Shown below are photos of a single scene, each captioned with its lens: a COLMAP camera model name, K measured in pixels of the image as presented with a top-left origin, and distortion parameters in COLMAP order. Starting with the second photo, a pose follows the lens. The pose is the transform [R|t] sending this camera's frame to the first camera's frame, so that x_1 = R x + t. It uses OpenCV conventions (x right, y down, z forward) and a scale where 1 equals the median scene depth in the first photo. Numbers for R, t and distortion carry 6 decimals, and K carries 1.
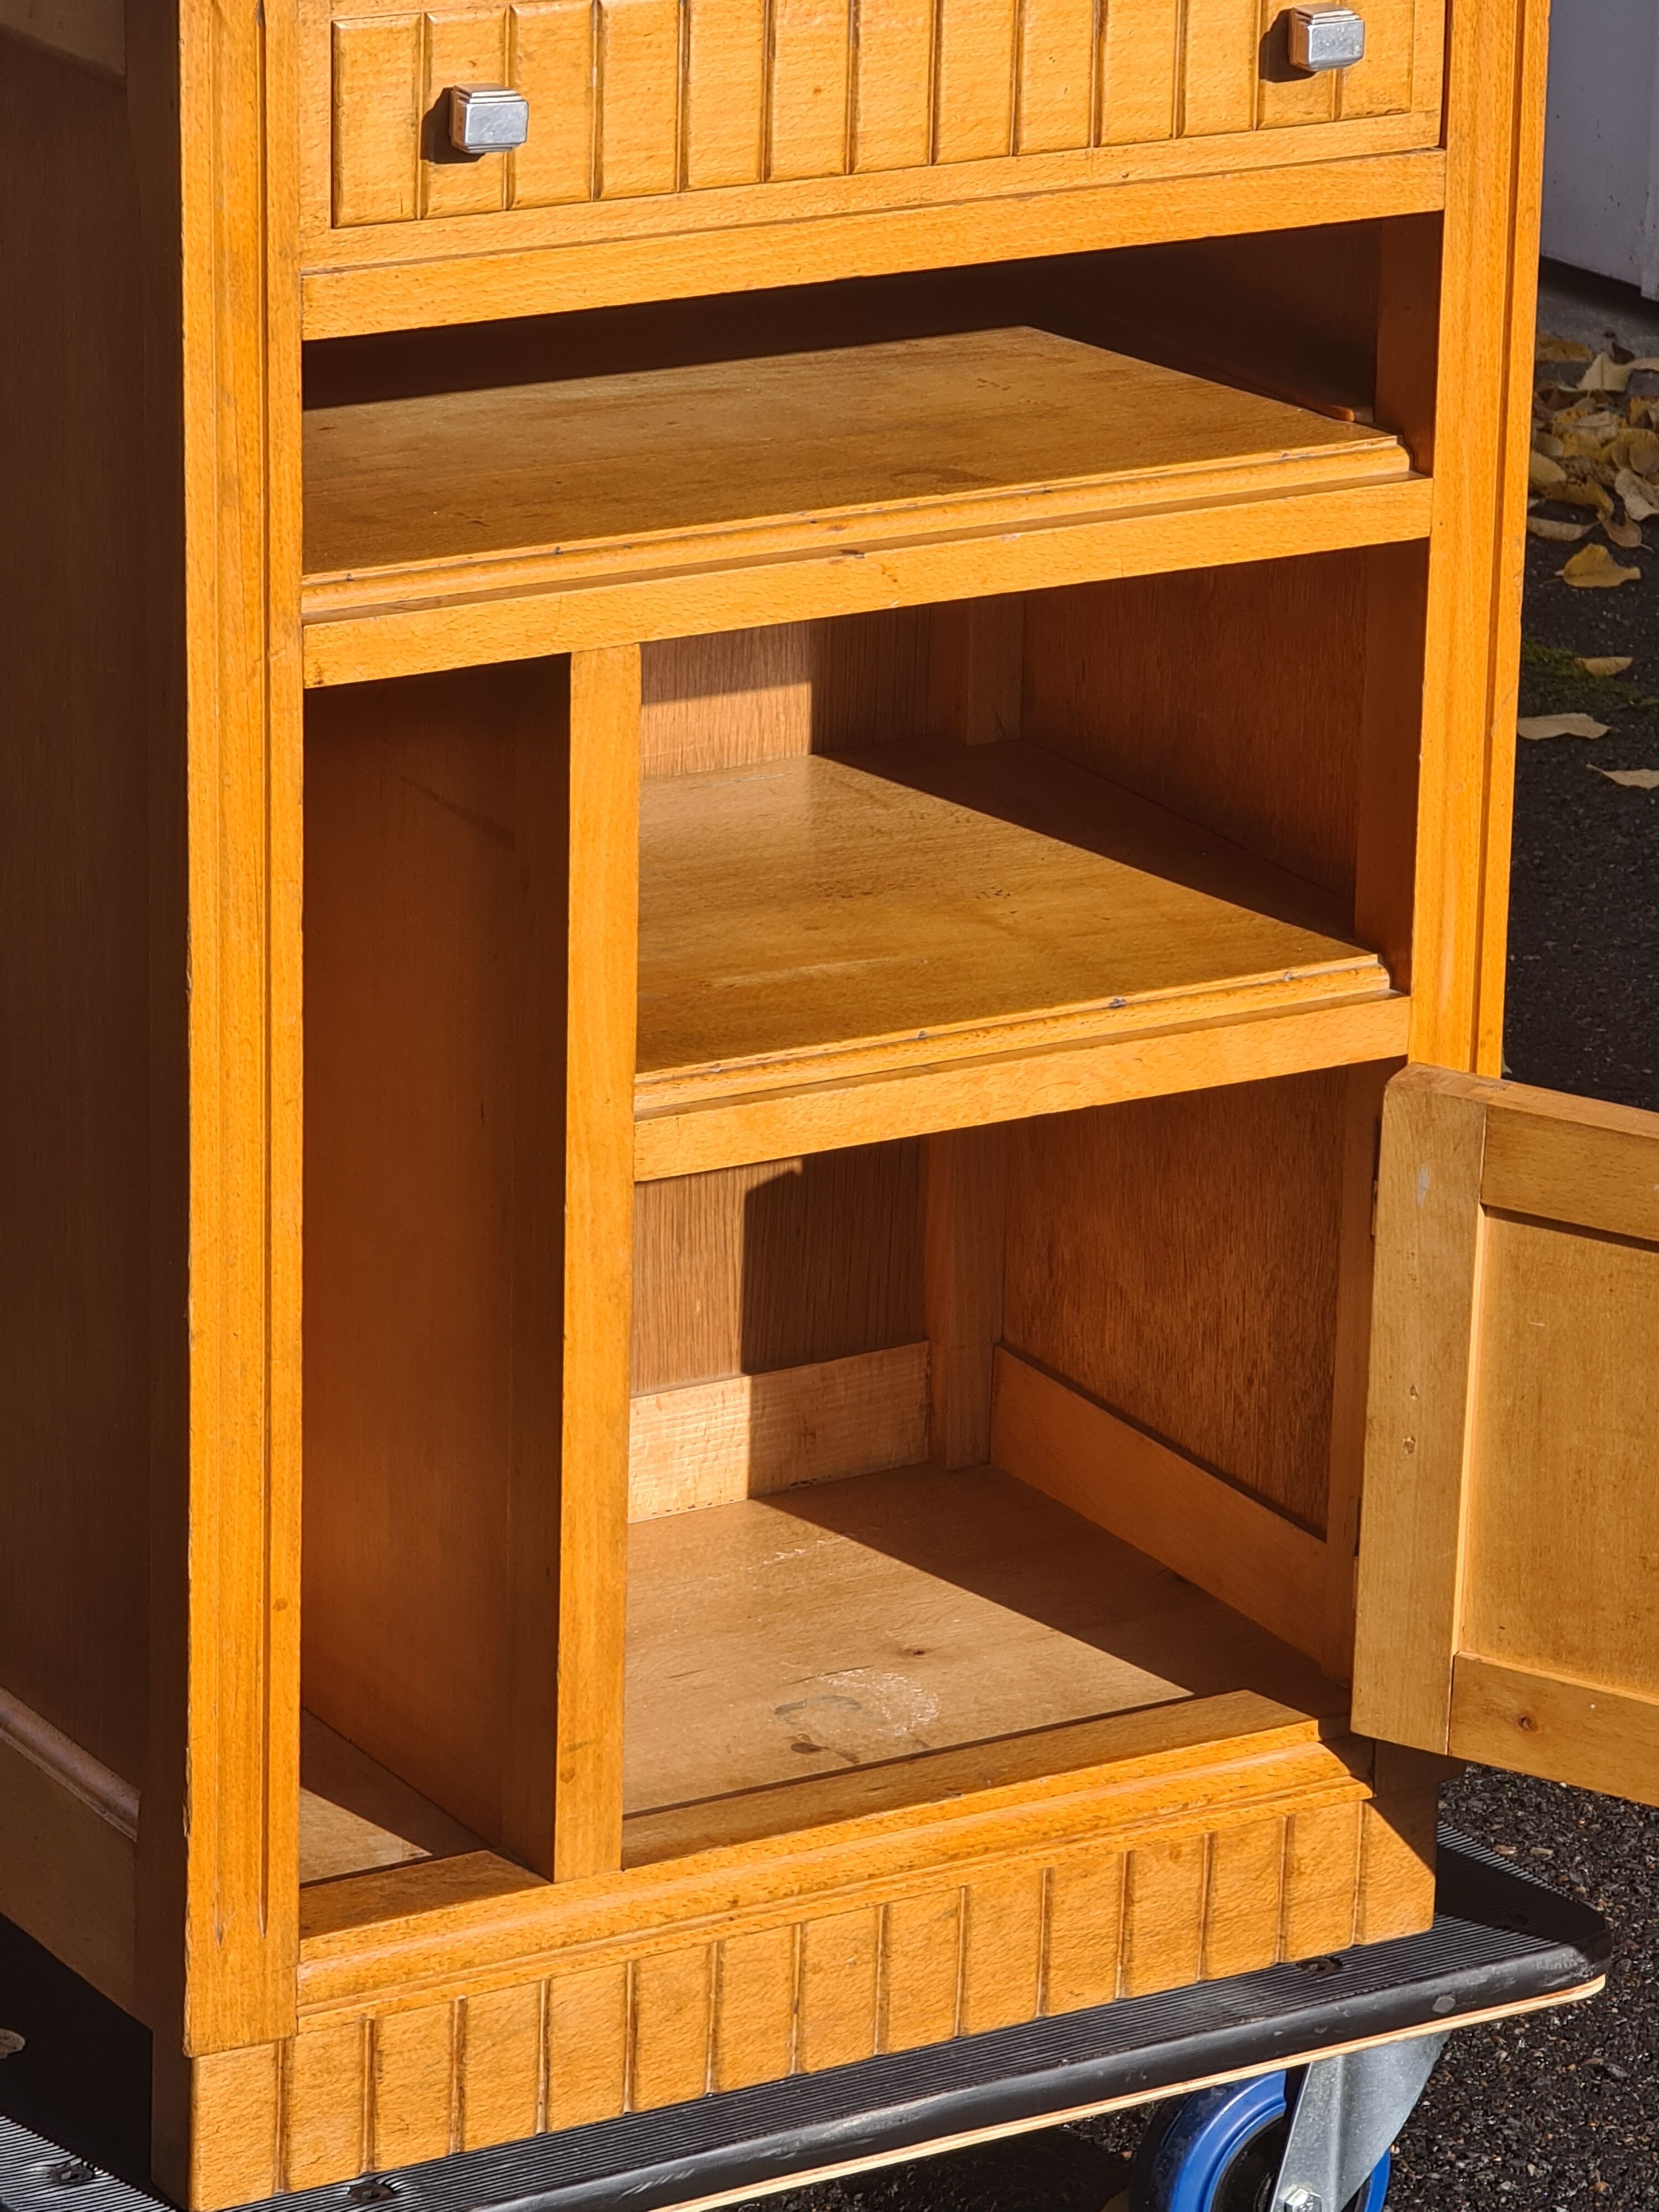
lens RADIAL K [[9292.5, 0, 830.0], [0, 9292.5, 1128.4], [0, 0, 1]] dist [0.215751, 0.000000]
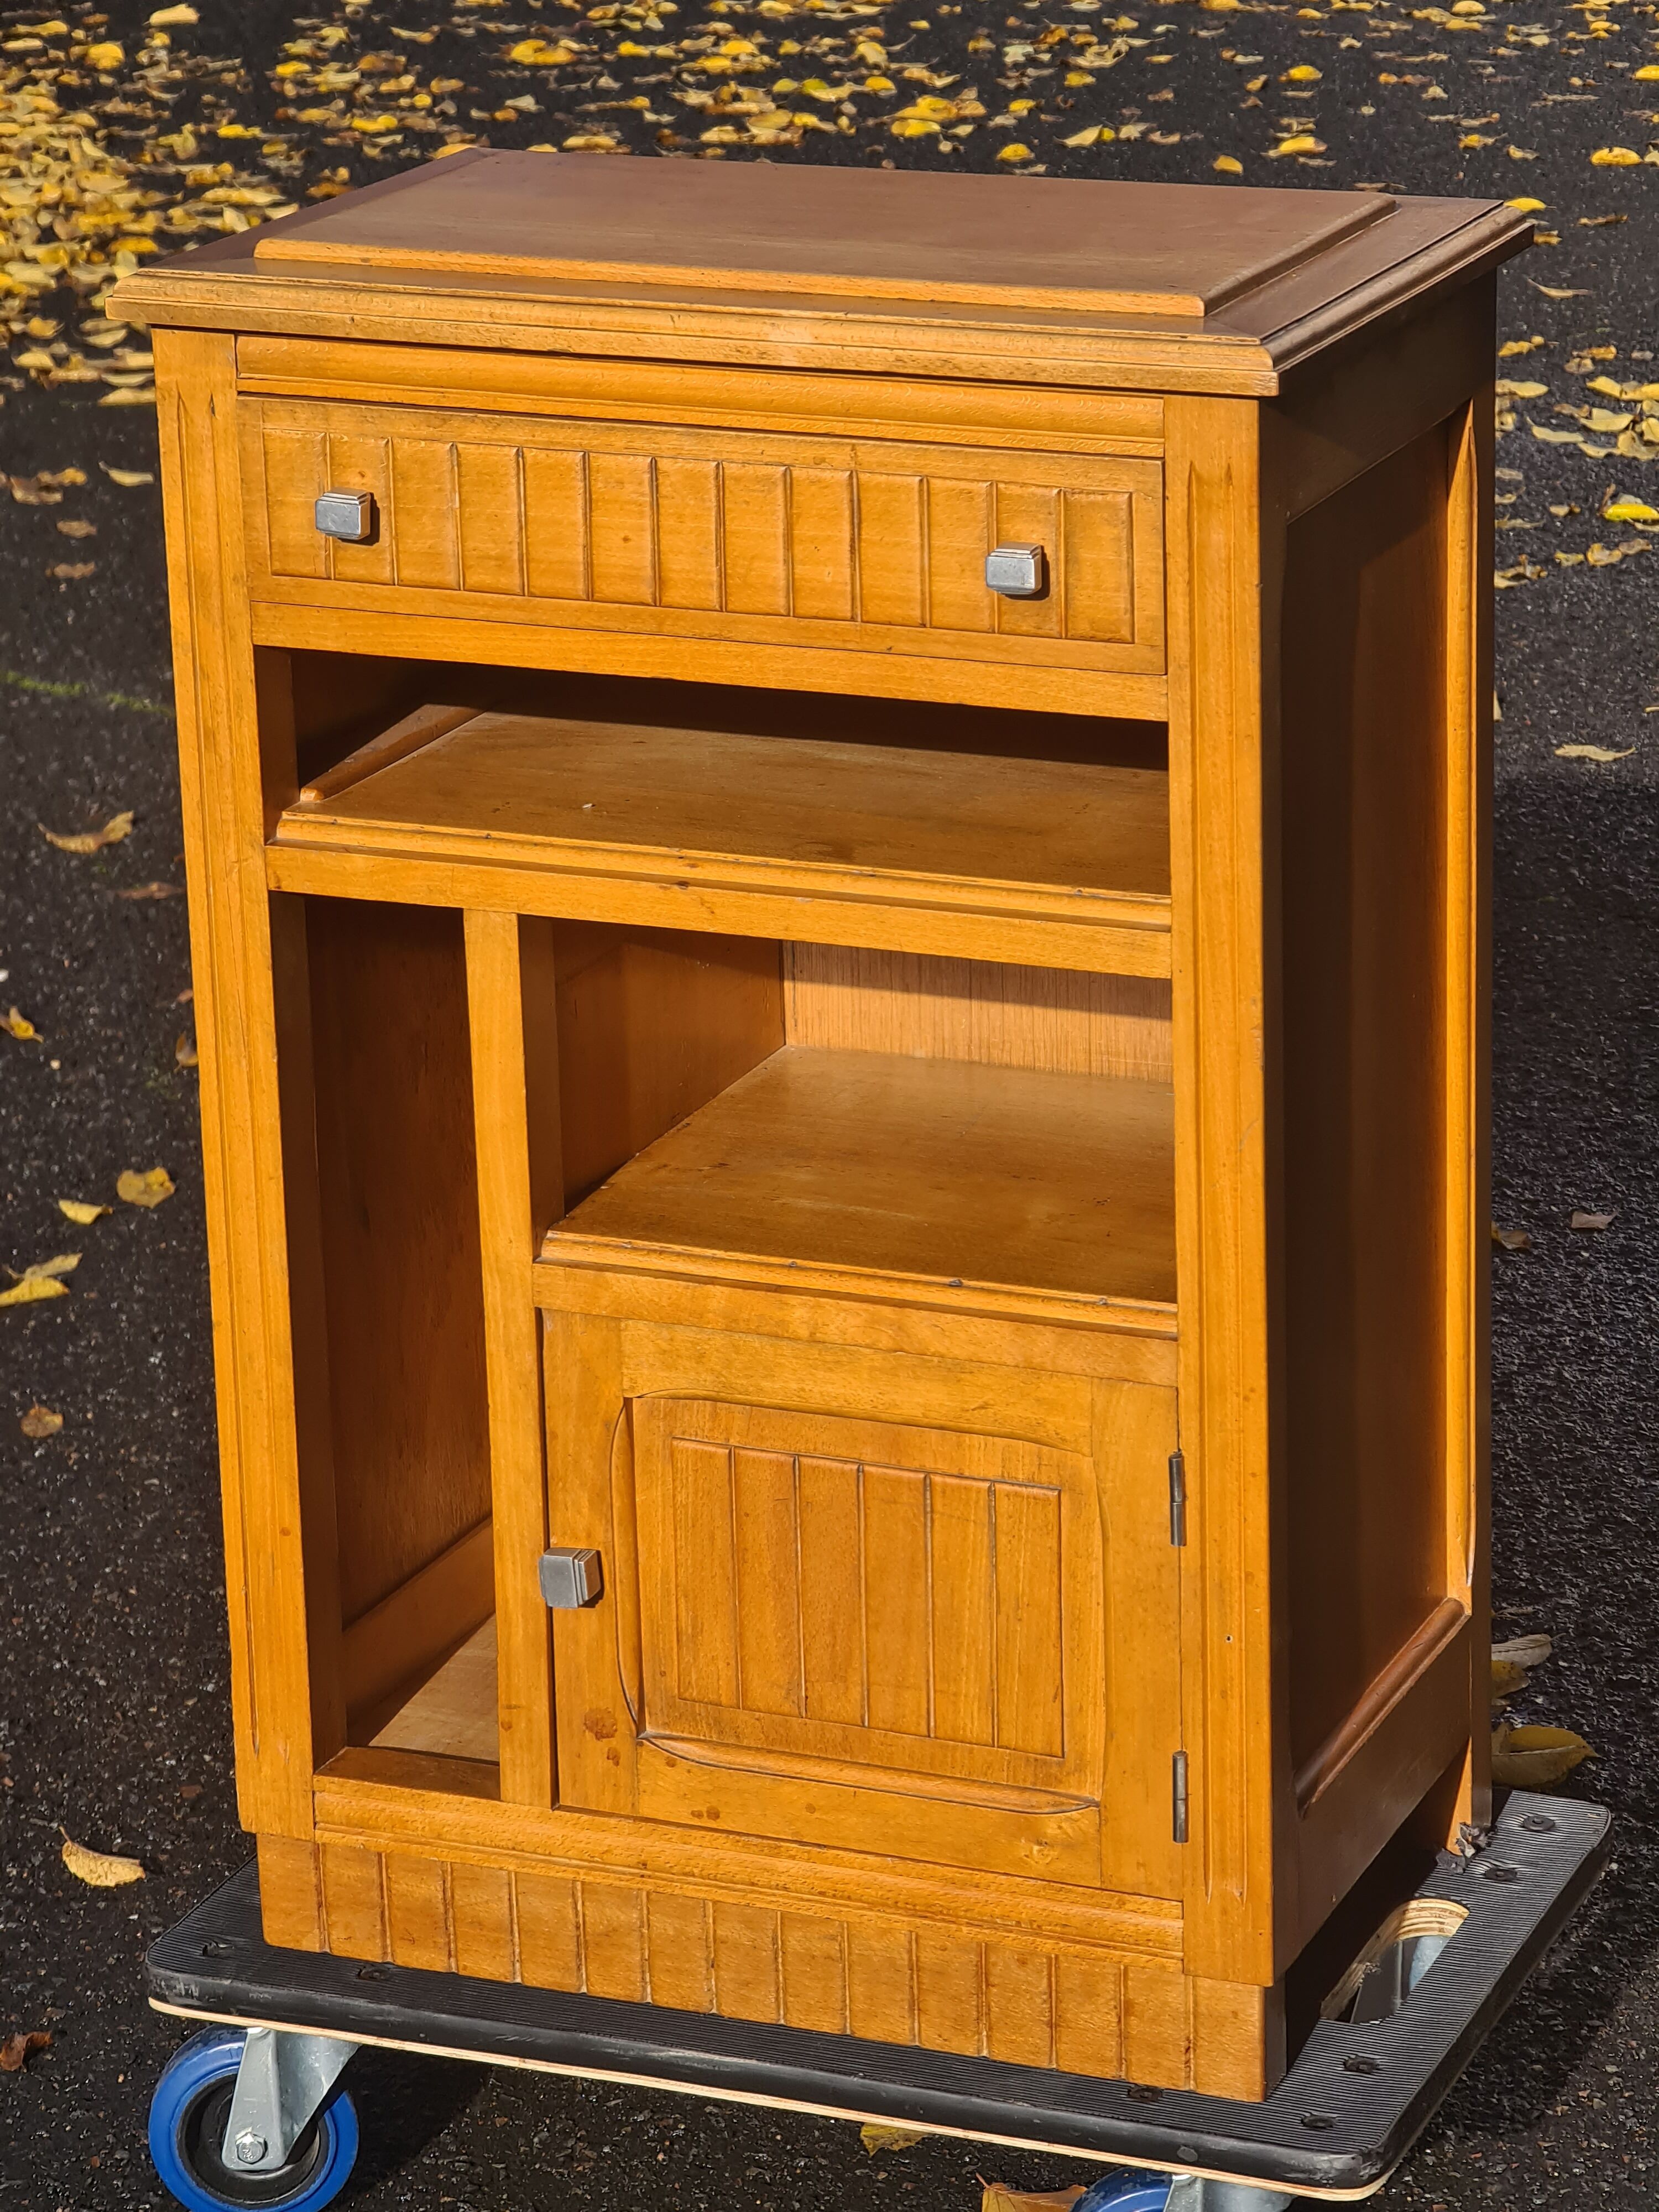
lens RADIAL K [[6946.4, 0, 840.1], [0, 6946.4, 1118.3], [0, 0, 1]] dist [0.231572, 0.000000]
pose [[0.590464, 0.213137, -0.778412, 0.787099], [-0.220808, 0.970361, 0.098201, -0.130118], [0.776271, 0.113895, 0.620025, 0.394863]]
